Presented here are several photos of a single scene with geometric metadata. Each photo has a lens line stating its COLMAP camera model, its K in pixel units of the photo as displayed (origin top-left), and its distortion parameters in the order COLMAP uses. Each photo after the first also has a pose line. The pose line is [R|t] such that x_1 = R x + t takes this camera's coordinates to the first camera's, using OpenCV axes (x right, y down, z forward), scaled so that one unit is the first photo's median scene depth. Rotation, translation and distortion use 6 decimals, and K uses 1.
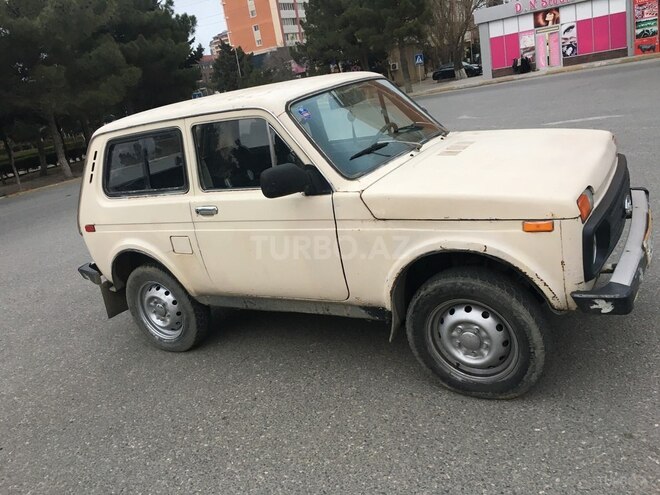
lens RADIAL K [[558.1, 0, 327.0], [0, 558.1, 246.3], [0, 0, 1]] dist [0.080303, -0.105824]
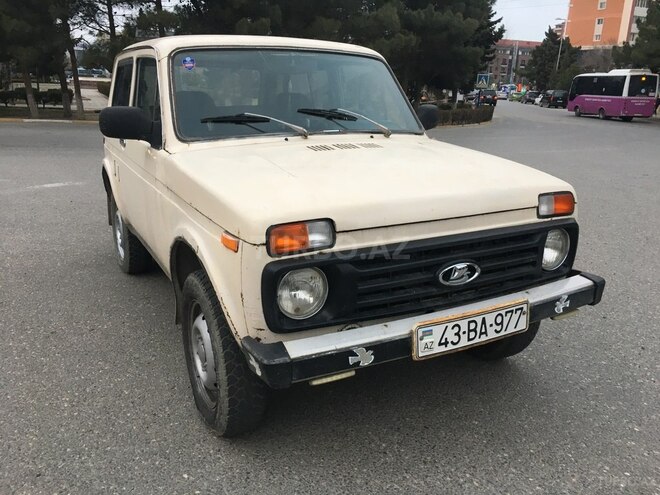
lens RADIAL K [[558.1, 0, 326.8], [0, 558.1, 247.1], [0, 0, 1]] dist [0.080303, -0.105824]
pose [[0.839805, 0.335089, -0.427134, 0.618291], [-0.320623, 0.941045, 0.107865, -0.117448], [0.438096, 0.046363, 0.897732, 0.256080]]
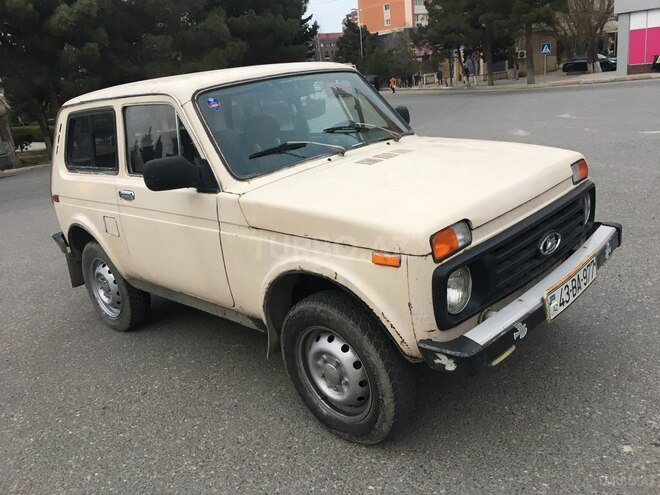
lens RADIAL K [[558.1, 0, 328.0], [0, 558.1, 246.9], [0, 0, 1]] dist [0.080303, -0.105824]
pose [[0.974858, 0.125297, -0.184263, 0.329229], [-0.119342, 0.991917, 0.043107, -0.060099], [0.188175, -0.020033, 0.981931, 0.103387]]
